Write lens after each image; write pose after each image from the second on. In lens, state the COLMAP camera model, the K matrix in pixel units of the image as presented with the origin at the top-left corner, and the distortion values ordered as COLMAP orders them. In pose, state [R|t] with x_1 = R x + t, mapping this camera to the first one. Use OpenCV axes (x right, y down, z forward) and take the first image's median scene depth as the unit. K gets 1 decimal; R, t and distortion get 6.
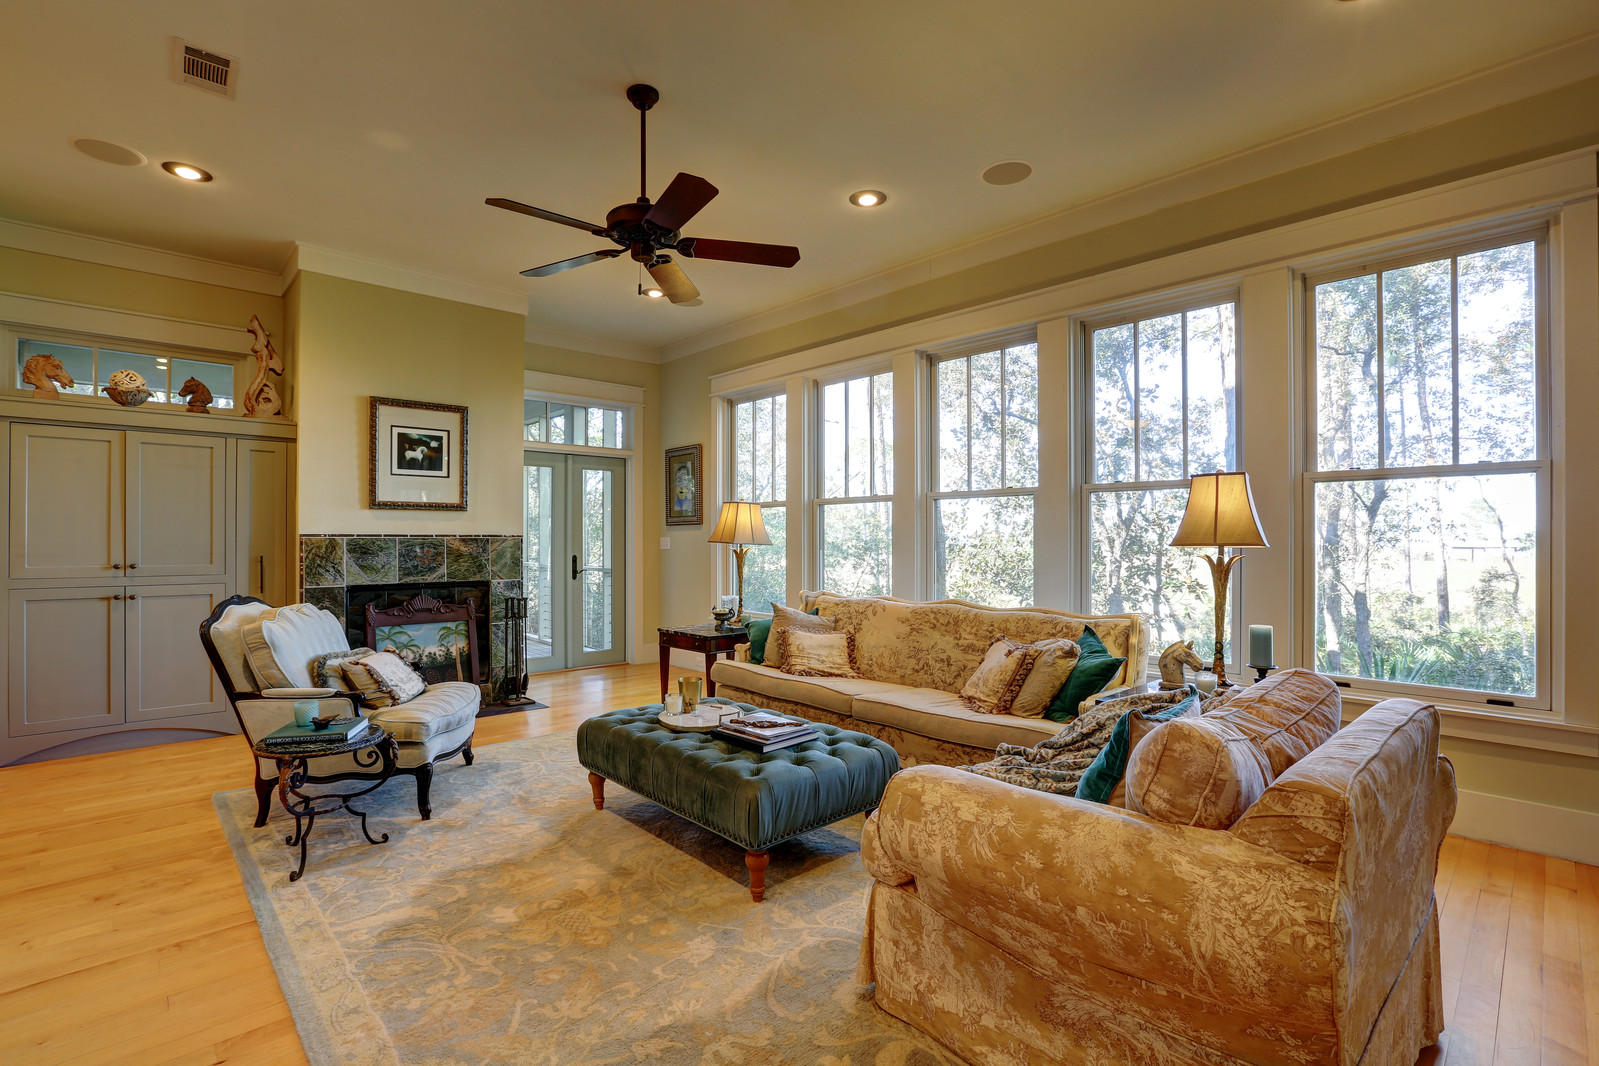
lens RADIAL K [[735.8, 0, 794.1], [0, 735.8, 534.5], [0, 0, 1]] dist [-0.036554, 0.007664]
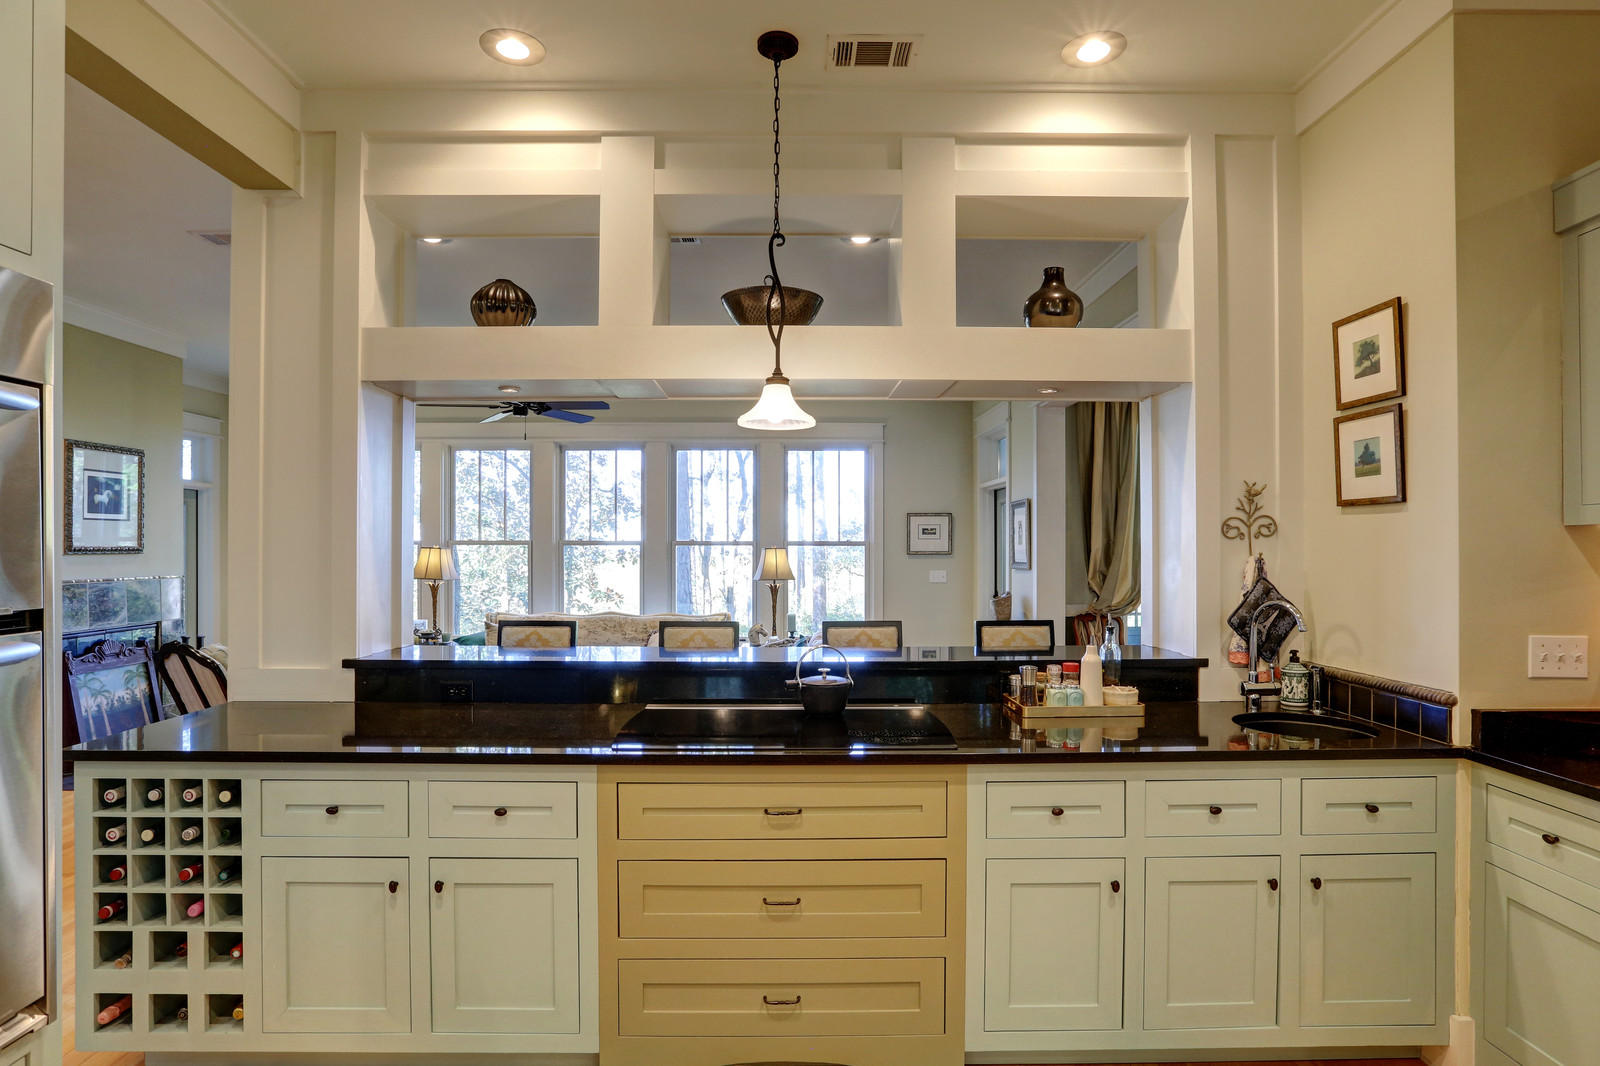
lens RADIAL K [[778.2, 0, 799.8], [0, 778.2, 541.7], [0, 0, 1]] dist [-0.052264, 0.017582]
pose [[0.678091, 0.005505, 0.734957, -0.660343], [-0.003718, 0.999985, -0.004059, -0.052569], [-0.734968, 0.000020, 0.678101, -0.406787]]
